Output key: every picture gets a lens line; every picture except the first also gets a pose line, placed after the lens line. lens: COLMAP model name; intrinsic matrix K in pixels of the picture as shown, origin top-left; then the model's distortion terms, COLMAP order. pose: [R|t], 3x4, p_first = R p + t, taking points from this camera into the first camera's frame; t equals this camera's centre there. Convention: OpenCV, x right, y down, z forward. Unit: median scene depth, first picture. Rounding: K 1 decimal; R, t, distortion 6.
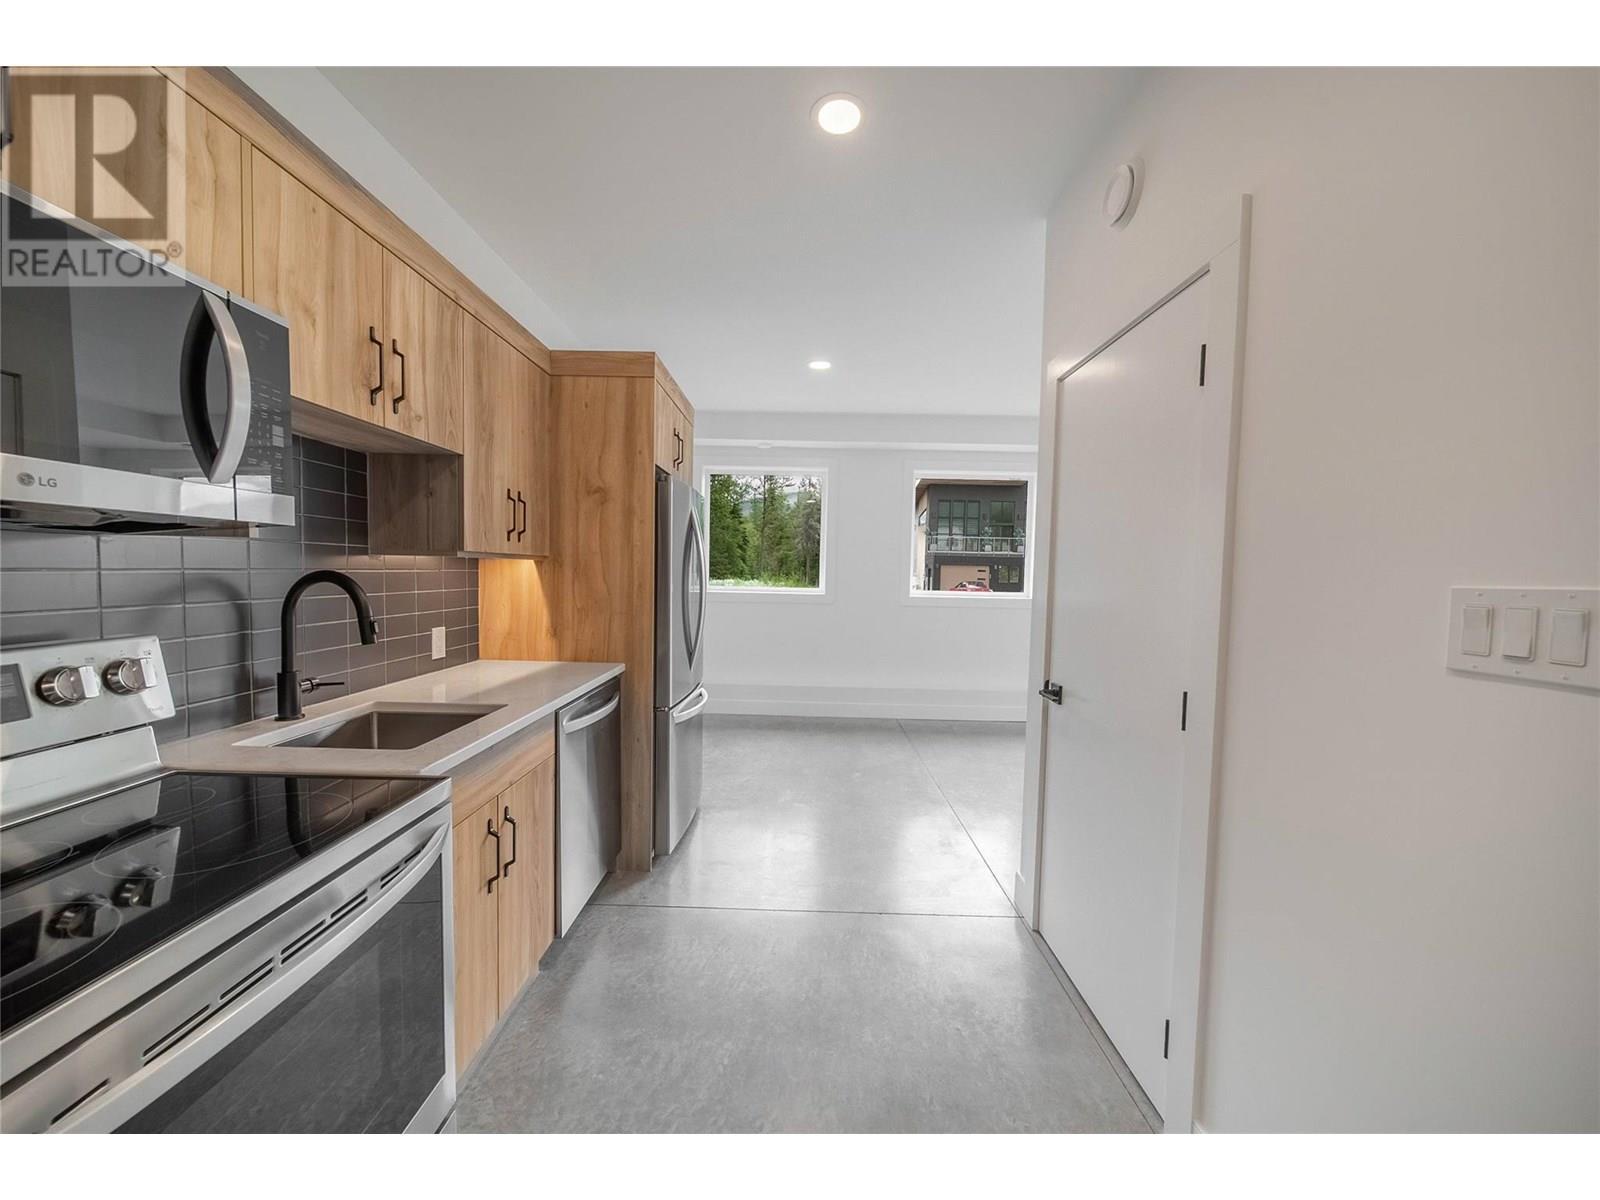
lens RADIAL K [[573.8, 0, 797.1], [0, 573.8, 598.2], [0, 0, 1]] dist [0.005095, -0.001127]
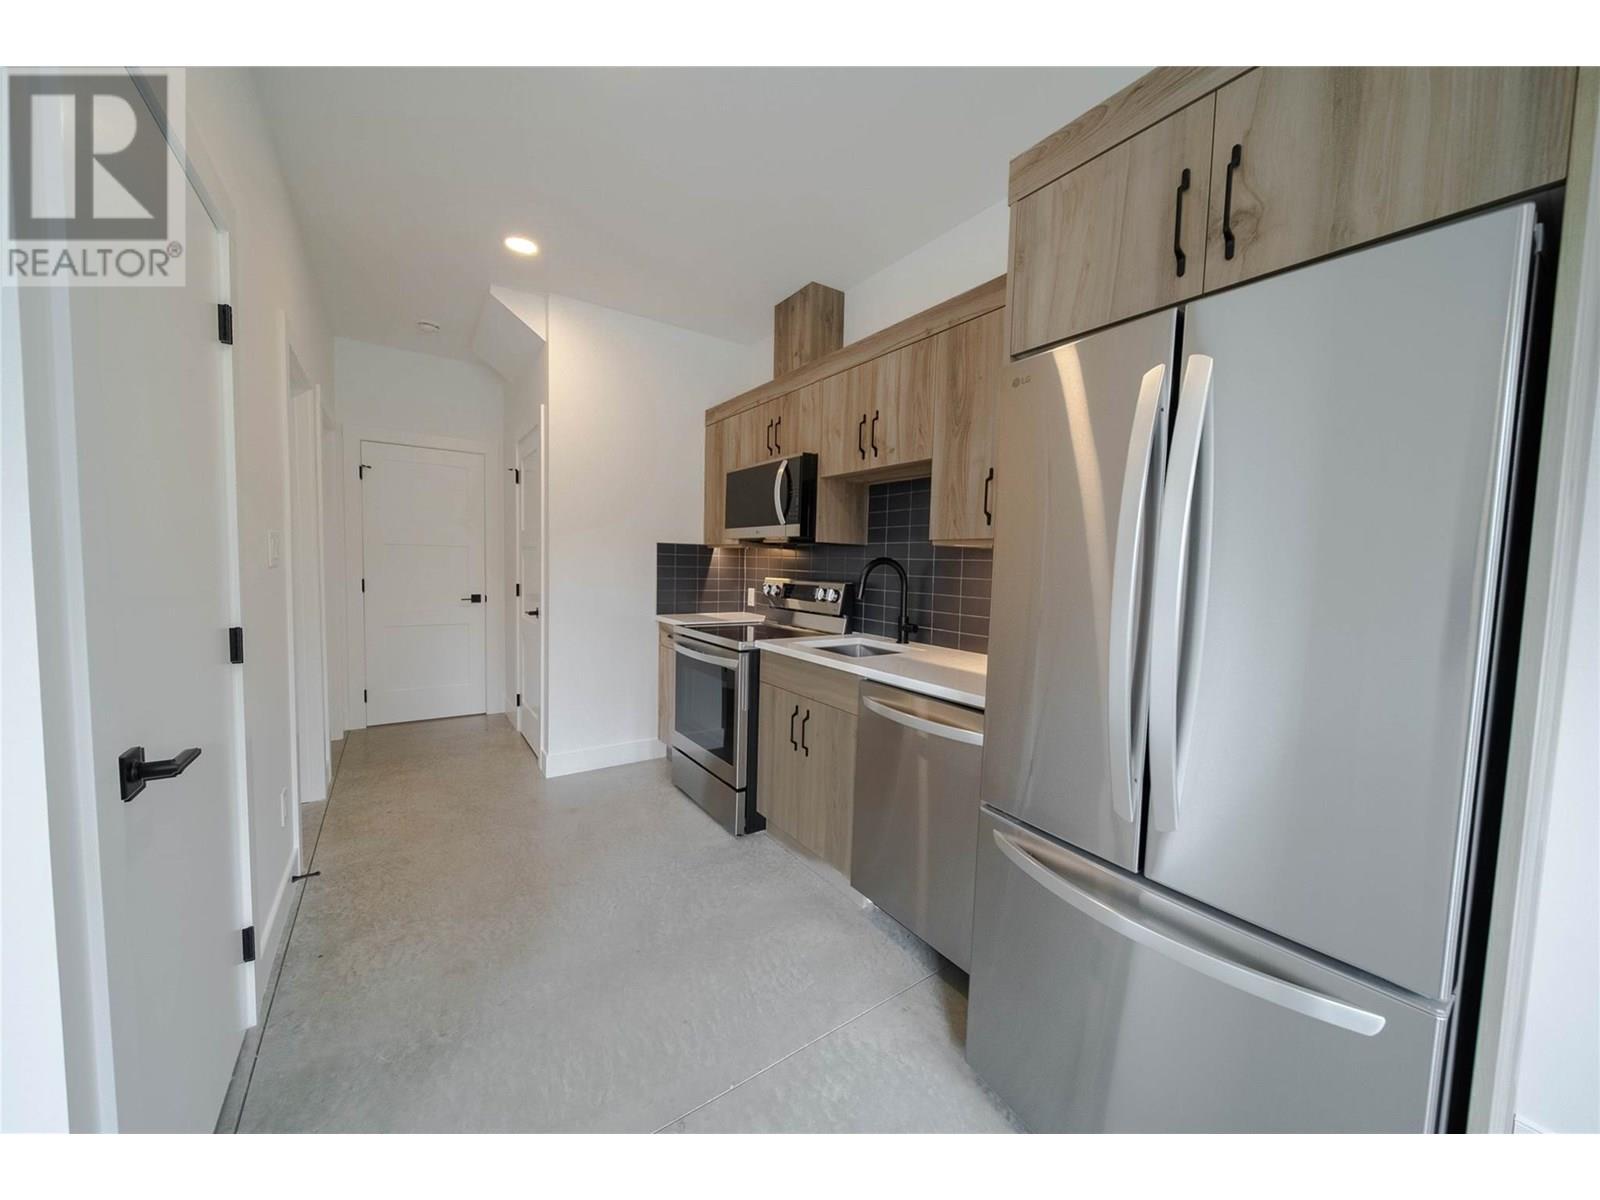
lens RADIAL K [[573.8, 0, 801.6], [0, 573.8, 600.9], [0, 0, 1]] dist [0.005095, -0.001127]
pose [[-0.810626, -0.004761, -0.585545, 0.307024], [-0.071646, 0.993260, 0.091110, -0.043827], [0.581164, 0.115808, -0.805504, 1.719824]]
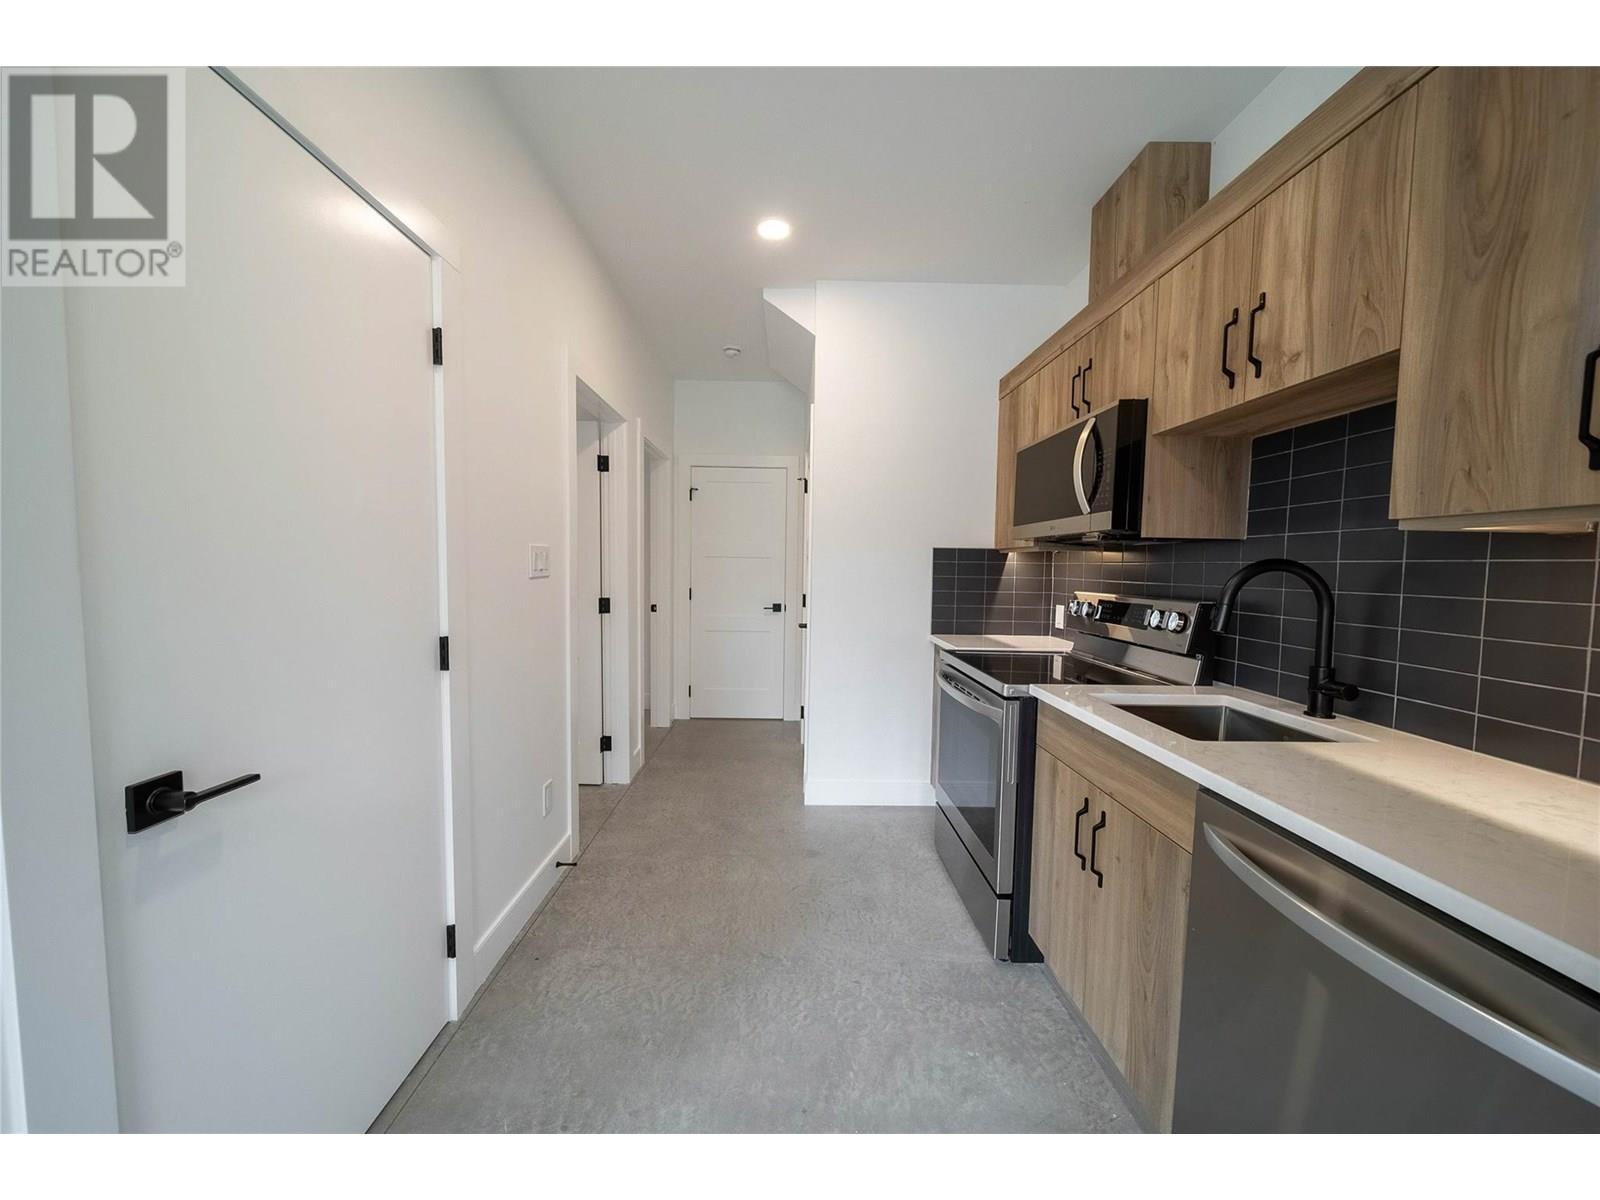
lens RADIAL K [[573.8, 0, 793.7], [0, 573.8, 597.9], [0, 0, 1]] dist [0.005095, -0.001127]
pose [[-0.998929, -0.036369, -0.028595, 0.018814], [-0.039122, 0.993967, 0.102468, -0.038015], [0.024696, 0.103477, -0.994325, 1.478782]]
